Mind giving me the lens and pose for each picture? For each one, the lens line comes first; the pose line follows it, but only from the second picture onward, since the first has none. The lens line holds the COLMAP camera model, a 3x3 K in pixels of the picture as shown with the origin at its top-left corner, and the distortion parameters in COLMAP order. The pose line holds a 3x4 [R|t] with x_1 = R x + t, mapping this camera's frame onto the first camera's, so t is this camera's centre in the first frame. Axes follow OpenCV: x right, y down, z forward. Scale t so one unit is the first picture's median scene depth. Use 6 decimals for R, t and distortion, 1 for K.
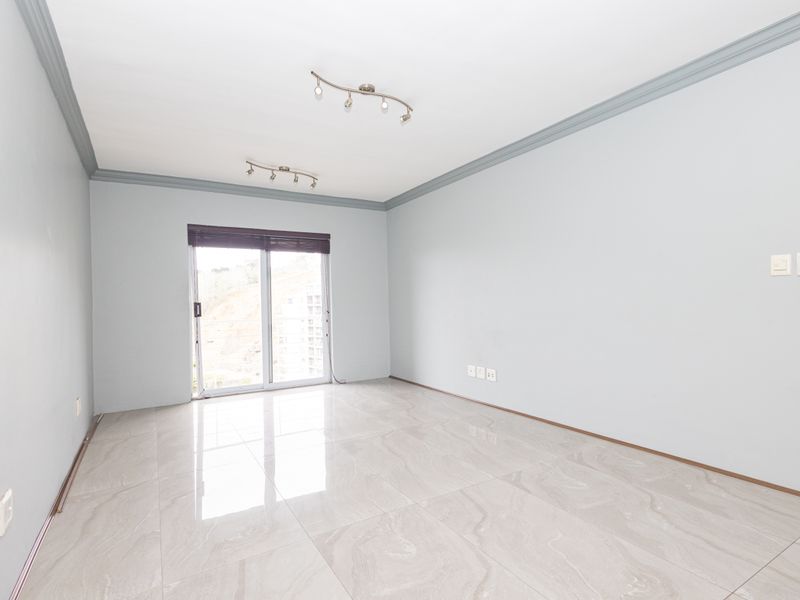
lens RADIAL K [[415.0, 0, 398.8], [0, 415.0, 298.7], [0, 0, 1]] dist [0.012818, 0.000119]
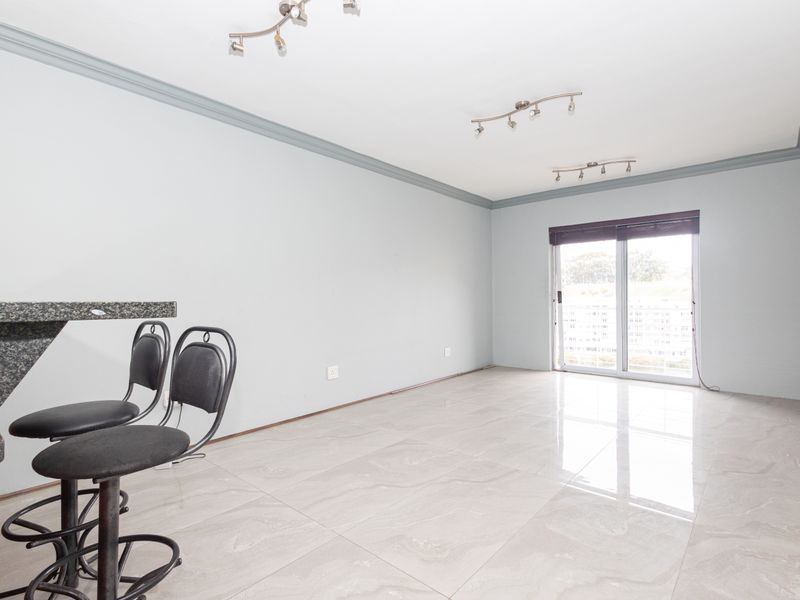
lens RADIAL K [[415.0, 0, 398.8], [0, 415.0, 298.7], [0, 0, 1]] dist [0.012818, 0.000119]
pose [[0.301491, 0.023093, -0.953189, 0.524402], [0.011501, 0.999546, 0.027853, -0.007877], [0.953400, -0.019360, 0.301089, 0.191561]]
